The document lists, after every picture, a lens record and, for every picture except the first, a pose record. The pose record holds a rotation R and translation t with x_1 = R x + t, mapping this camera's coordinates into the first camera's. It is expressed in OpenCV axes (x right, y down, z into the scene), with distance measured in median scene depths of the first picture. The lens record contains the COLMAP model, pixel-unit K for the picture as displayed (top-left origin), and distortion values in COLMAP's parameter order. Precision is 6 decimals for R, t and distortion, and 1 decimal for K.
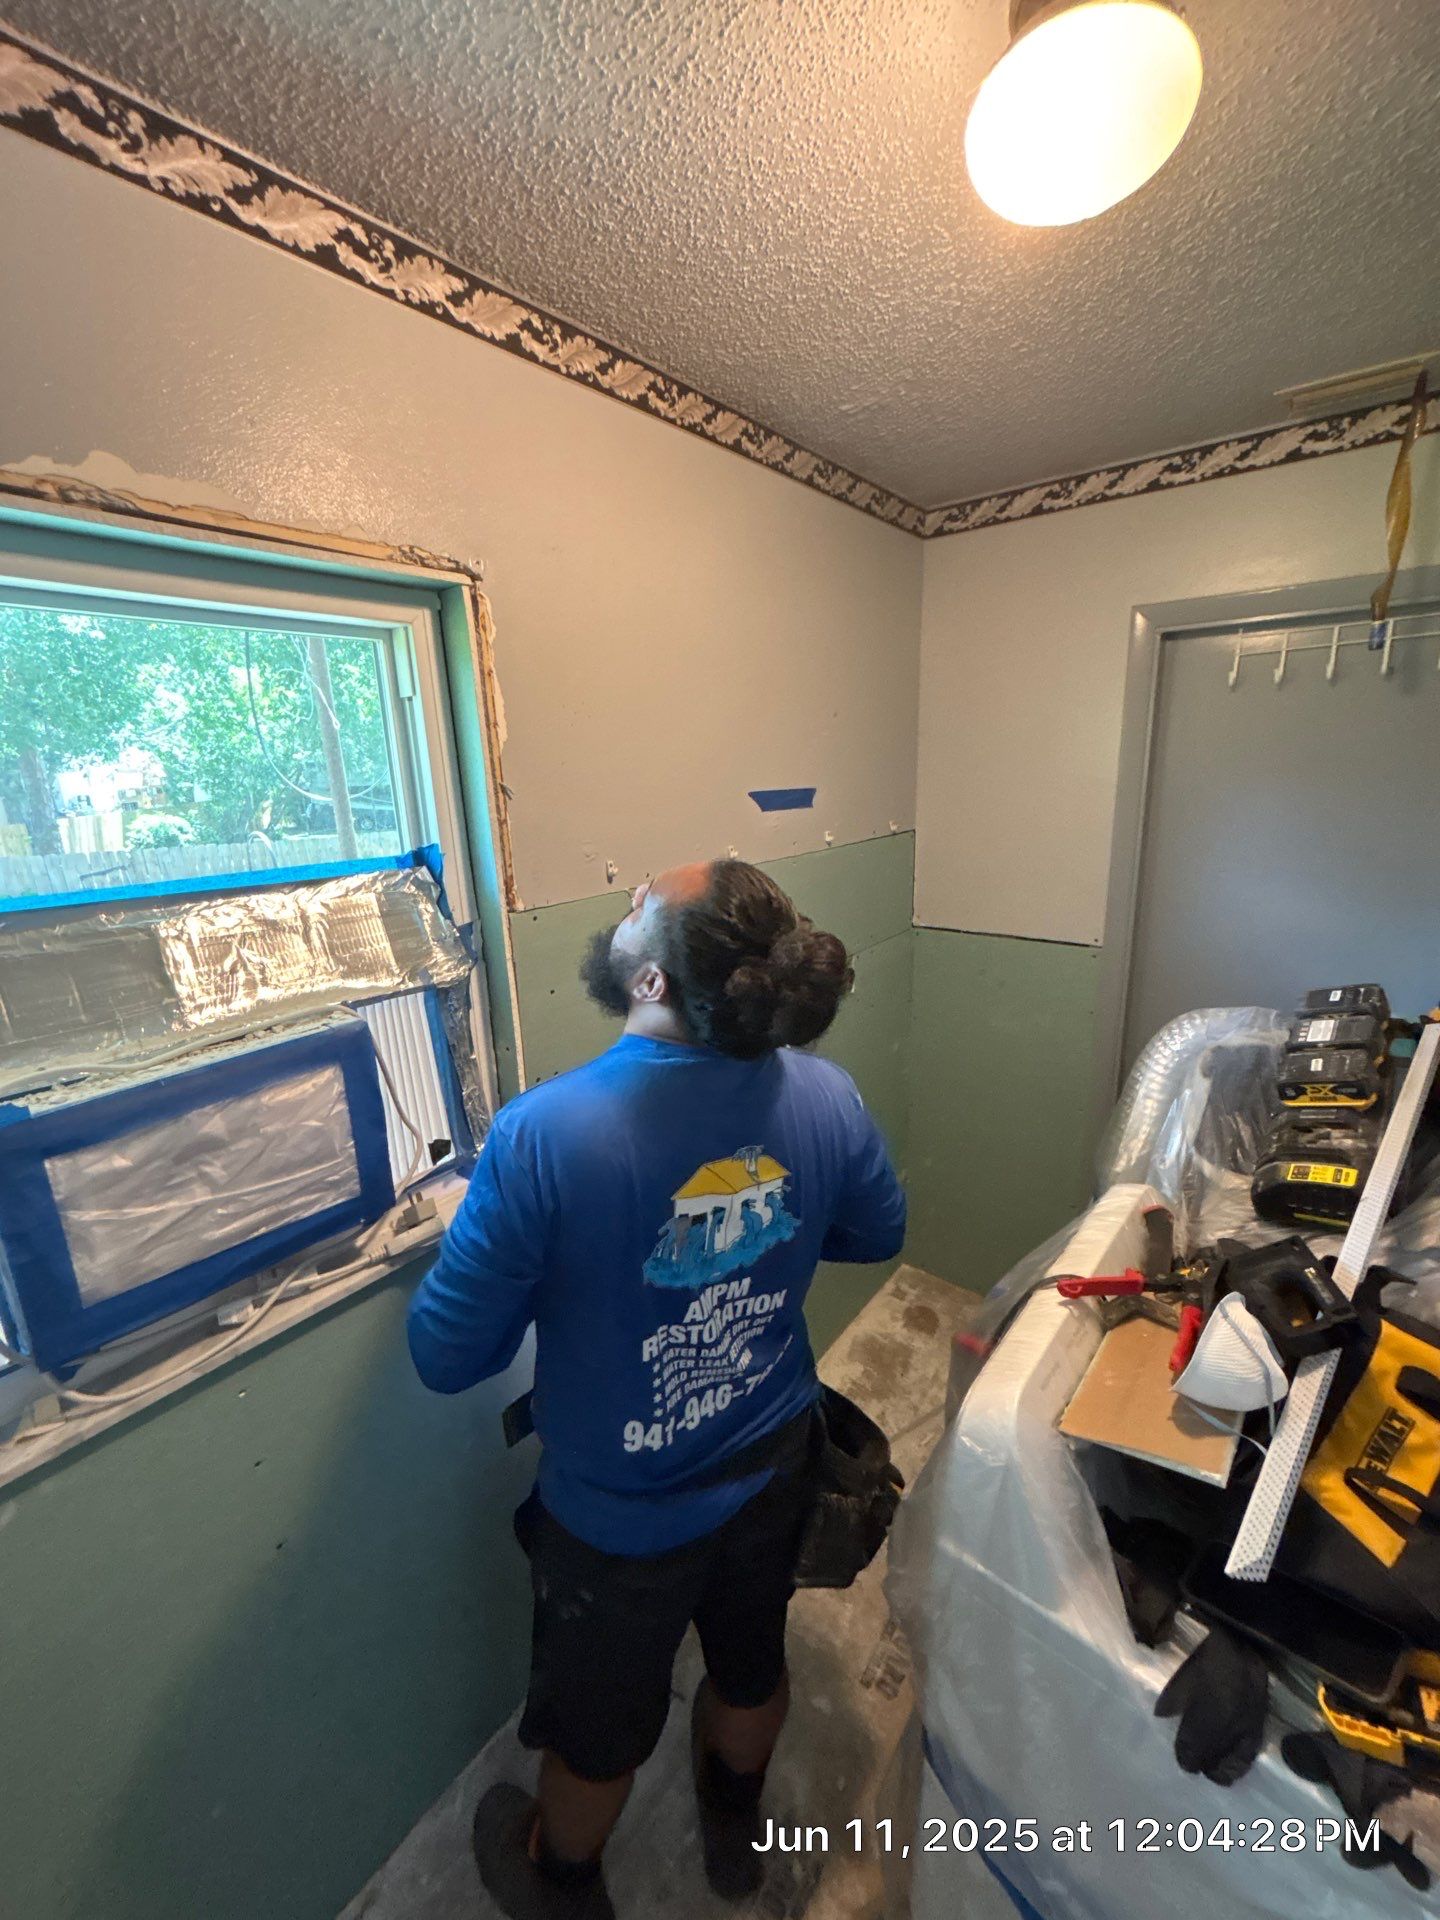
lens RADIAL K [[758.3, 0, 716.9], [0, 758.3, 964.9], [0, 0, 1]] dist [-0.001877, -0.001602]
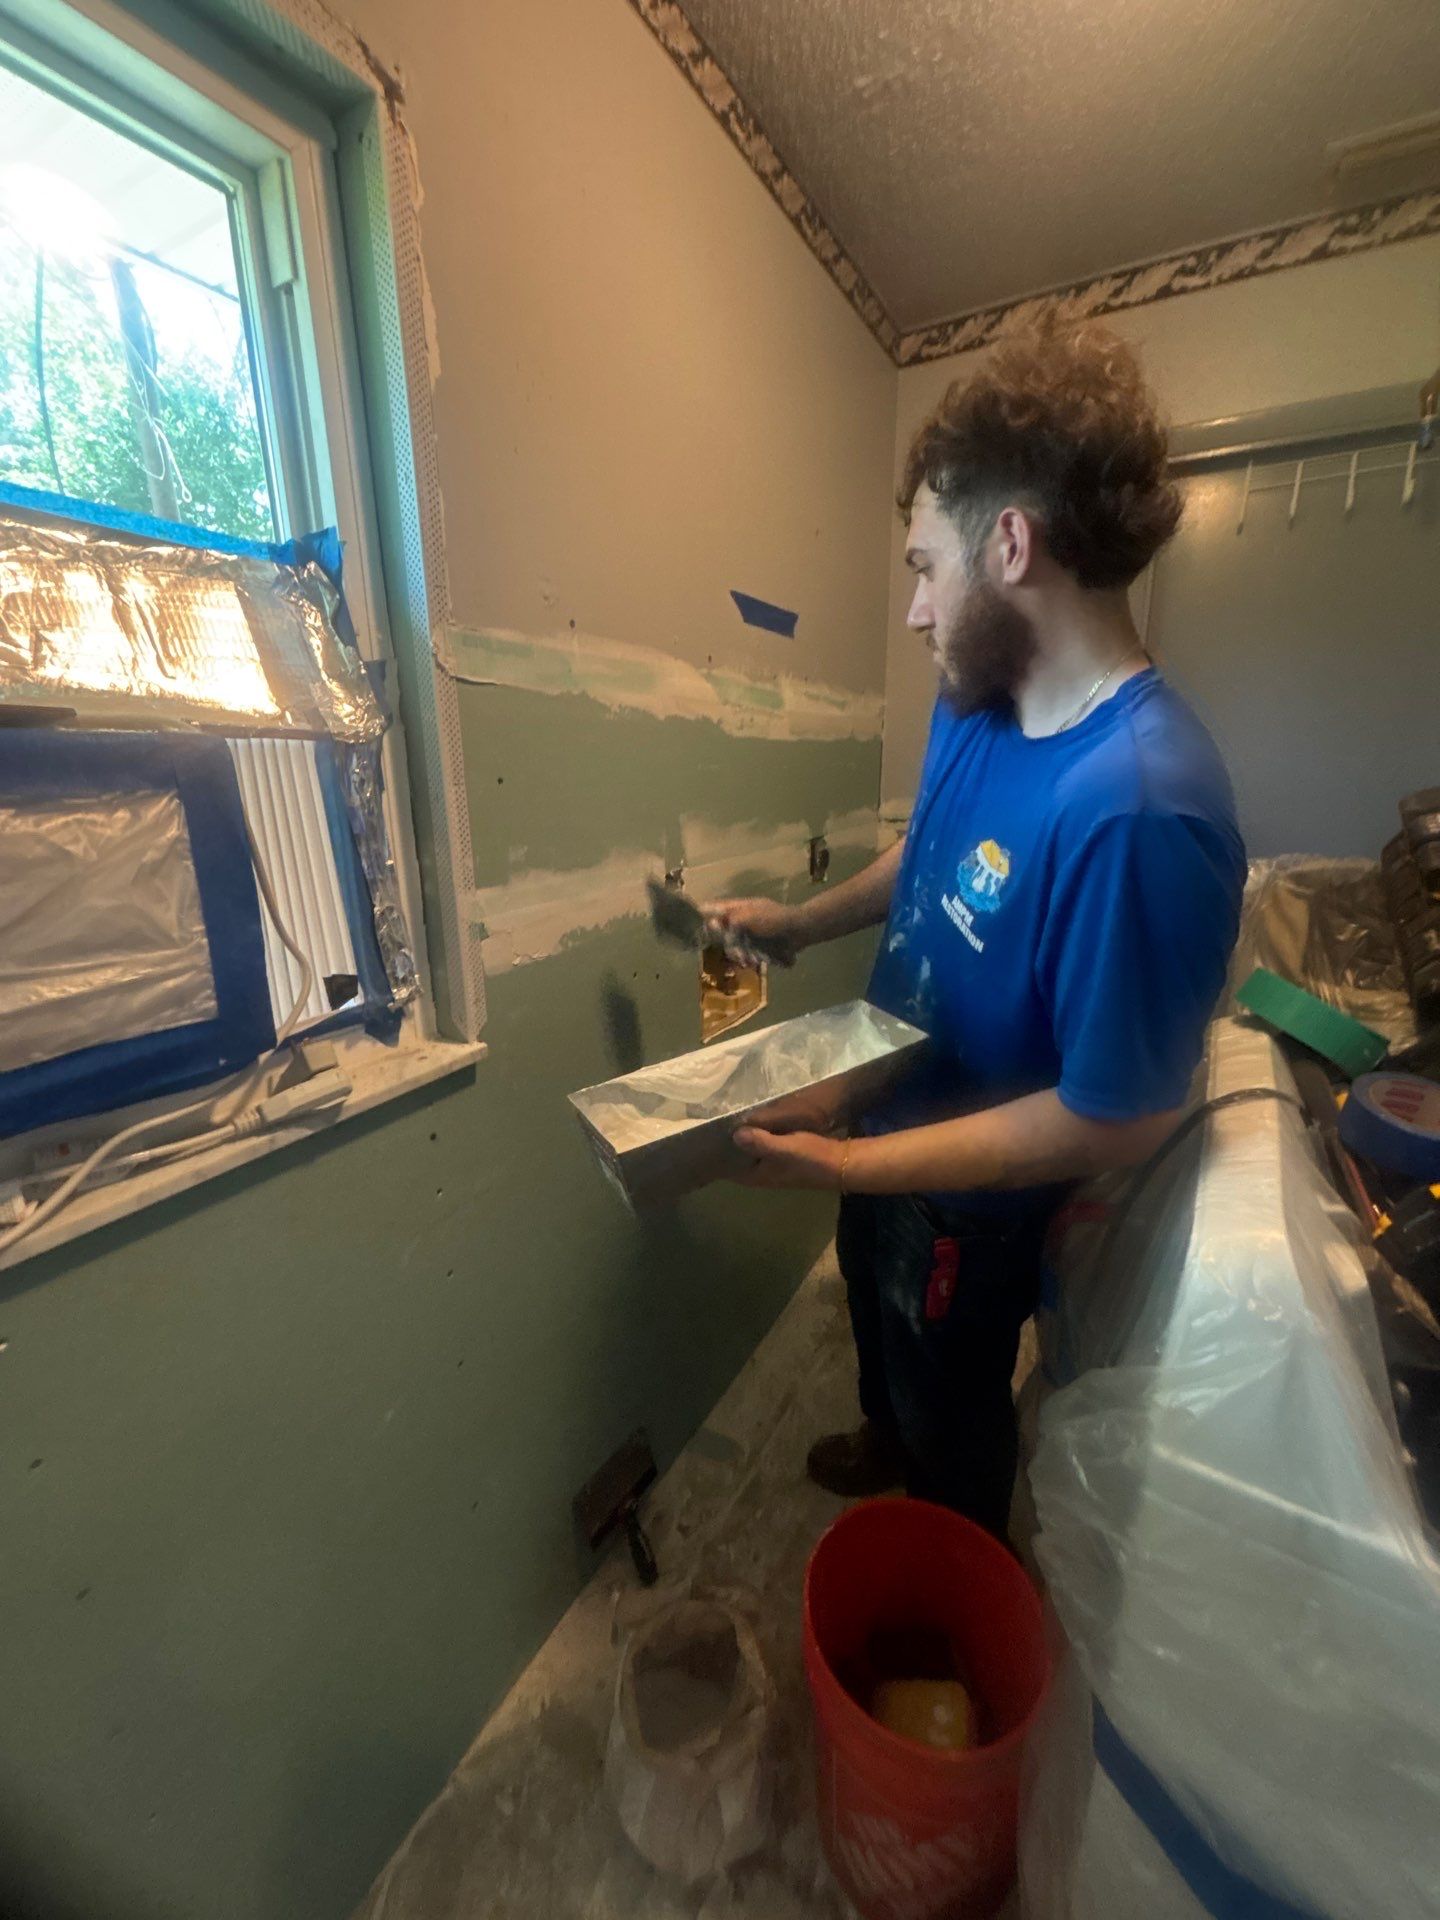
lens RADIAL K [[758.3, 0, 714.8], [0, 758.3, 970.5], [0, 0, 1]] dist [-0.001877, -0.001602]
pose [[0.988854, -0.012315, 0.148379, -0.116755], [0.011605, 0.999917, 0.005649, 0.201192], [-0.148436, -0.003864, 0.988914, 0.239146]]
